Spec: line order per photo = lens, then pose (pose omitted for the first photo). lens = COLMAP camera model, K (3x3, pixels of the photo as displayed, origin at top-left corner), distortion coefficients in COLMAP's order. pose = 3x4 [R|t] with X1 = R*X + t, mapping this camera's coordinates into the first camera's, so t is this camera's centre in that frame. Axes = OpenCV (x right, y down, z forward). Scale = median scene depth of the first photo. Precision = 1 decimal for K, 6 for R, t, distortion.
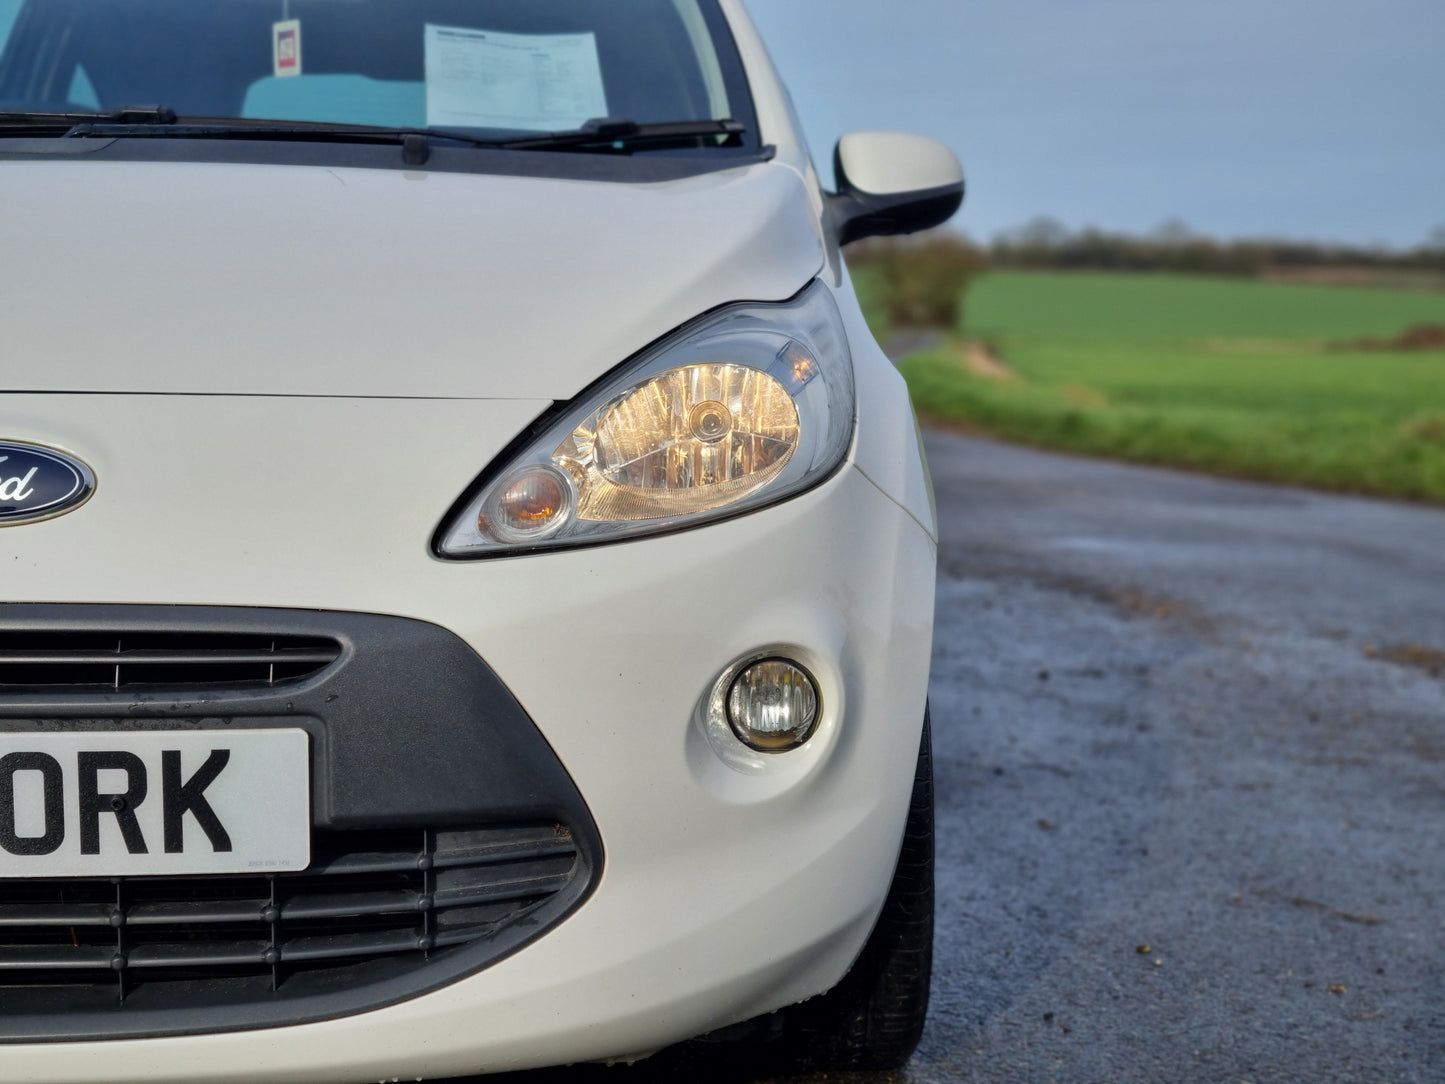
lens RADIAL K [[2192.1, 0, 737.0], [0, 2192.1, 540.1], [0, 0, 1]] dist [0.056820, 0.141358]
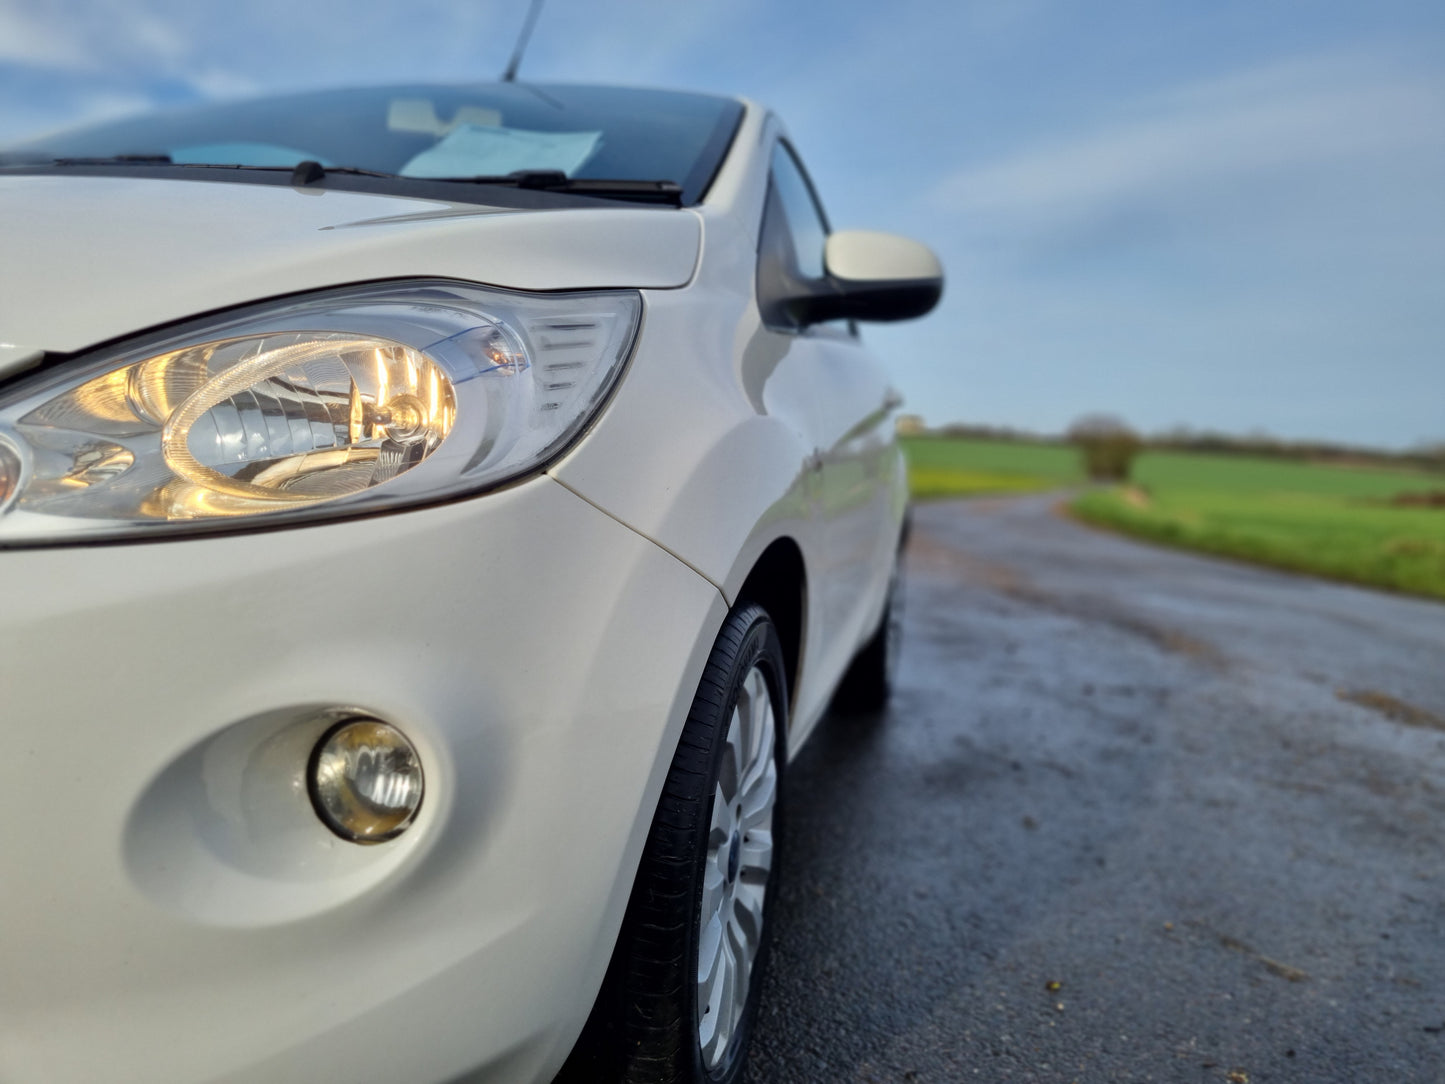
lens RADIAL K [[1105.8, 0, 722.5], [0, 1105.8, 542.0], [0, 0, 1]] dist [0.031853, -0.007960]
pose [[0.967598, 0.066627, -0.243547, 0.105773], [-0.073790, 0.997065, -0.020397, -0.003882], [0.241473, 0.037707, 0.969675, 0.309668]]
